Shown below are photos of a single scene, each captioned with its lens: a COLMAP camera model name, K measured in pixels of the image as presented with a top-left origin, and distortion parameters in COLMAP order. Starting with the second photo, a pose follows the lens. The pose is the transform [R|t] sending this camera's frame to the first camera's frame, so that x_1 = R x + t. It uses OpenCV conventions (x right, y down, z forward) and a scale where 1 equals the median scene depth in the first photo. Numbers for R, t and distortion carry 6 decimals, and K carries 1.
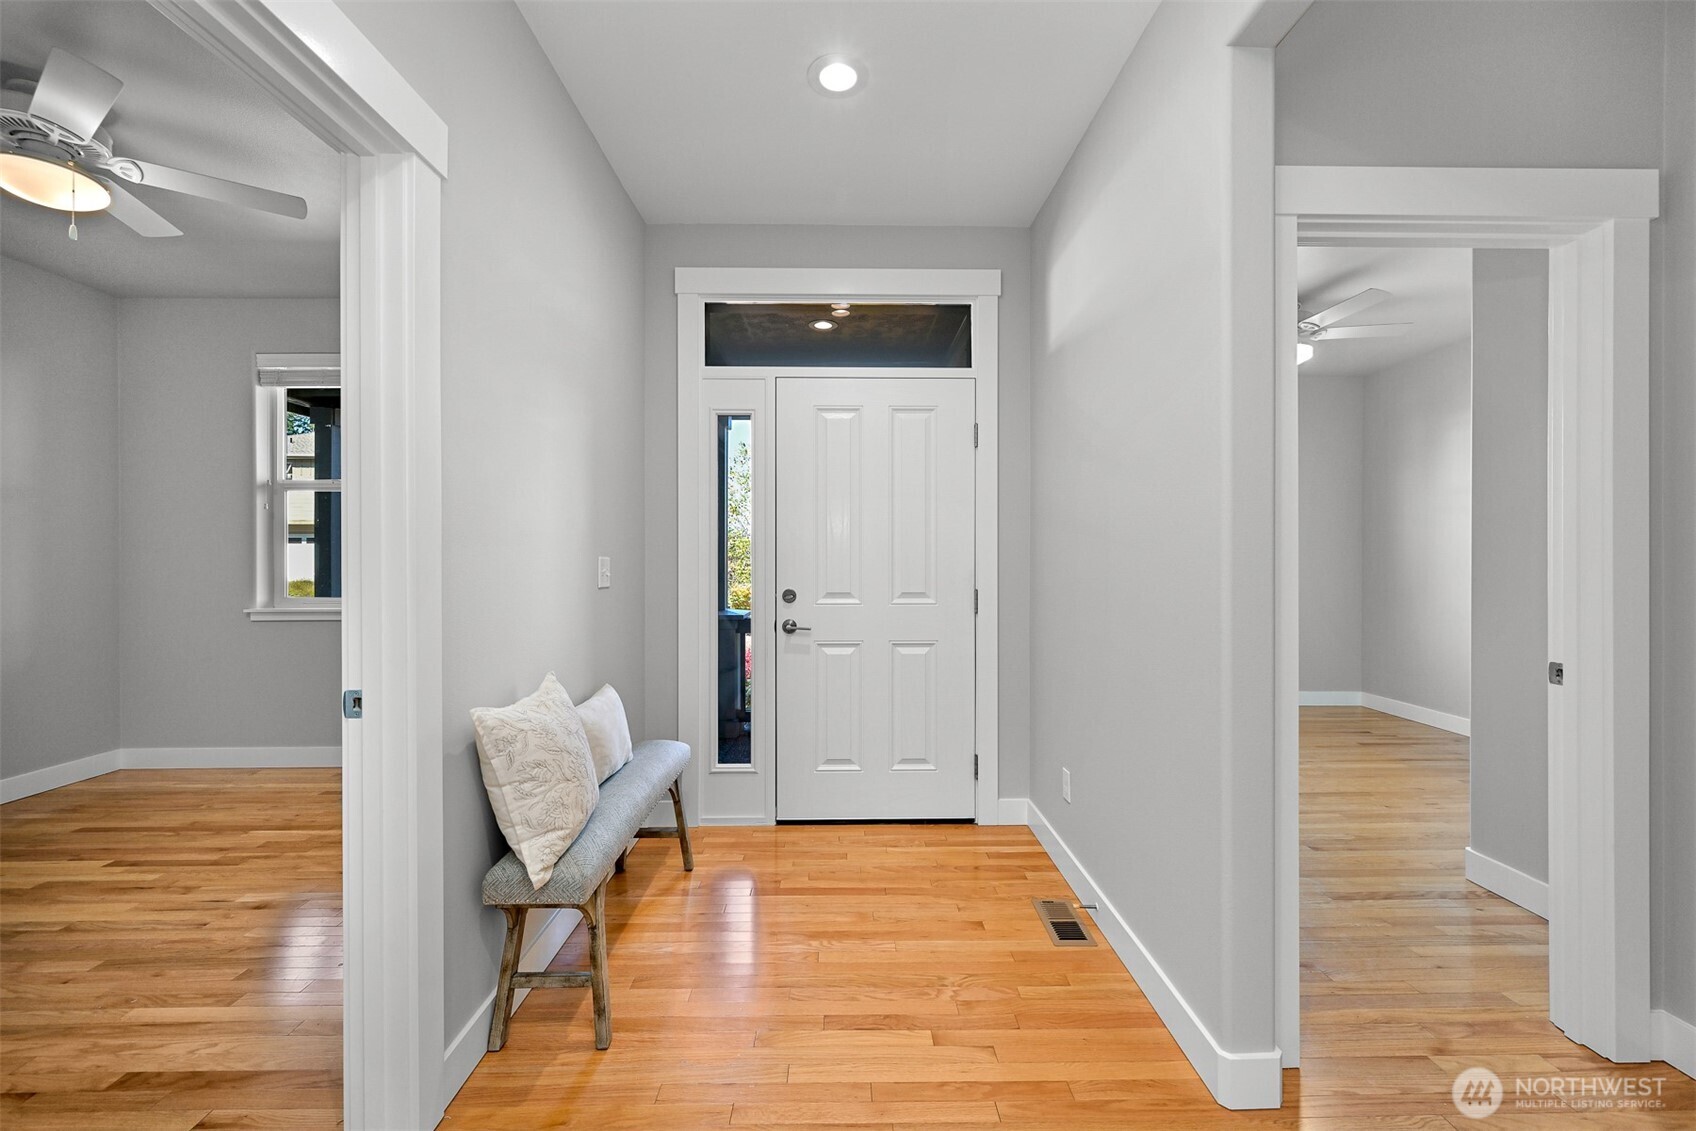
lens RADIAL K [[669.2, 0, 850.9], [0, 669.2, 559.9], [0, 0, 1]] dist [-0.000660, 0.000474]
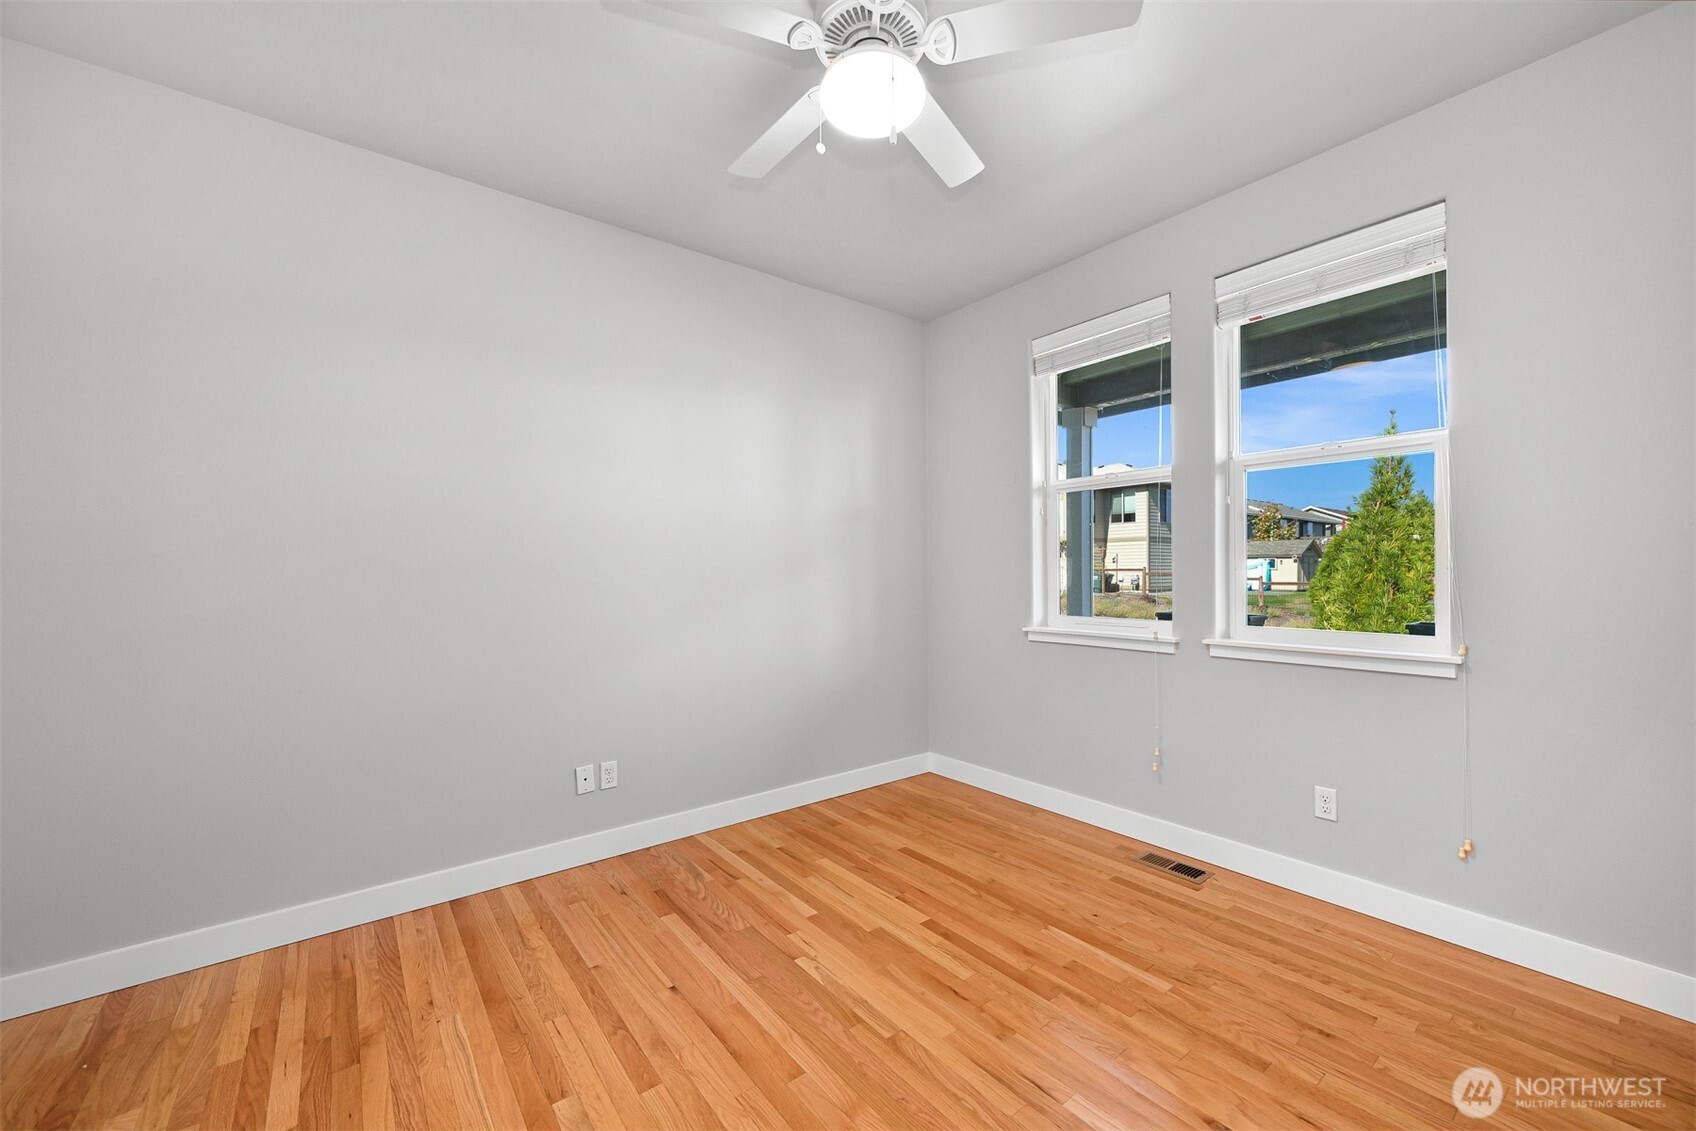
lens RADIAL K [[669.2, 0, 849.4], [0, 669.2, 569.7], [0, 0, 1]] dist [-0.000660, 0.000474]
pose [[0.592229, -0.005736, -0.805749, -0.411231], [0.004937, 0.999982, -0.003490, -0.002011], [0.805755, -0.001911, 0.592246, 0.359304]]
